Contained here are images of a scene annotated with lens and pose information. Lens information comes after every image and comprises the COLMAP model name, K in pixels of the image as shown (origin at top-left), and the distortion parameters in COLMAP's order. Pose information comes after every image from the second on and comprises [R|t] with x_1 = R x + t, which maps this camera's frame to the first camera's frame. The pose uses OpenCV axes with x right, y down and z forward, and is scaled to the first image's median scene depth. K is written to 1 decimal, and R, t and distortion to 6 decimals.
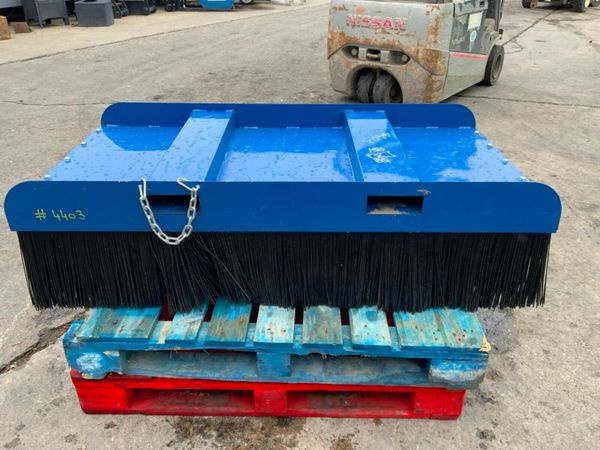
lens RADIAL K [[500.3, 0, 300.0], [0, 500.3, 225.0], [0, 0, 1]] dist [0.064428, -0.131877]
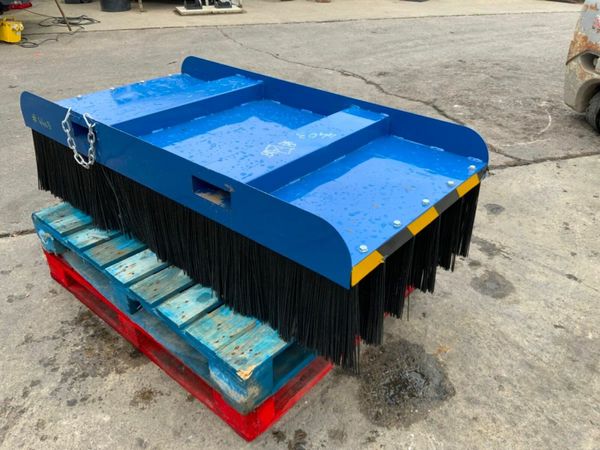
lens RADIAL K [[506.9, 0, 300.0], [0, 506.9, 225.0], [0, 0, 1]] dist [0.034649, -0.092628]
pose [[0.764750, 0.343717, -0.544992, 0.787851], [-0.326408, 0.935932, 0.132249, -0.150486], [0.555532, 0.076753, 0.827945, 0.253741]]
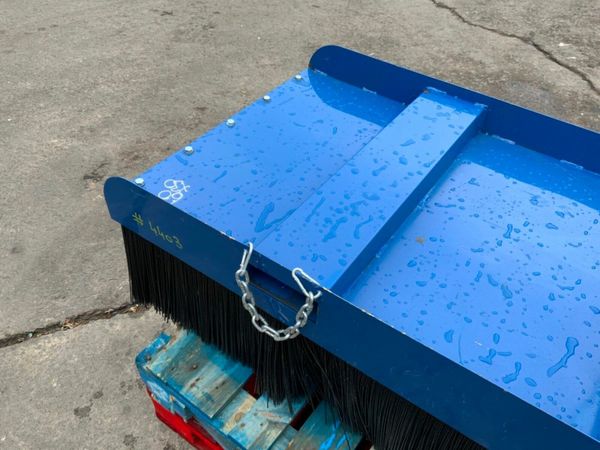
lens RADIAL K [[506.9, 0, 300.0], [0, 506.9, 225.0], [0, 0, 1]] dist [0.034649, -0.092628]
pose [[0.818493, 0.418759, -0.393332, -0.015651], [-0.311452, 0.898719, 0.308711, -0.286987], [0.482771, -0.130173, 0.866018, 0.413024]]
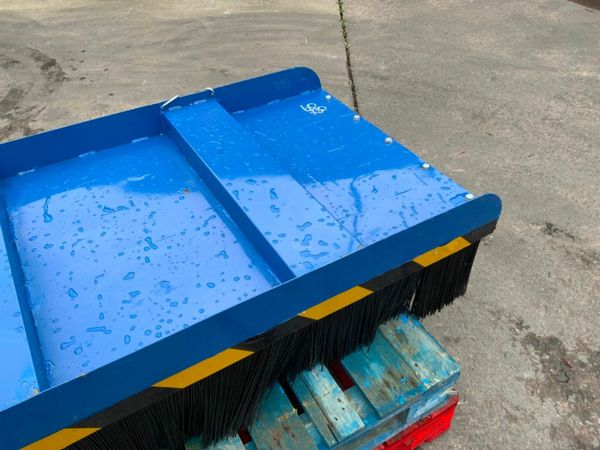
lens RADIAL K [[487.0, 0, 300.5], [0, 487.0, 234.7], [0, 0, 1]] dist [0.047906, -0.086357]
pose [[-0.858893, 0.345237, -0.378305, 0.025226], [-0.243347, 0.374855, 0.894576, -0.839441], [0.450650, 0.860404, -0.237948, 1.396898]]
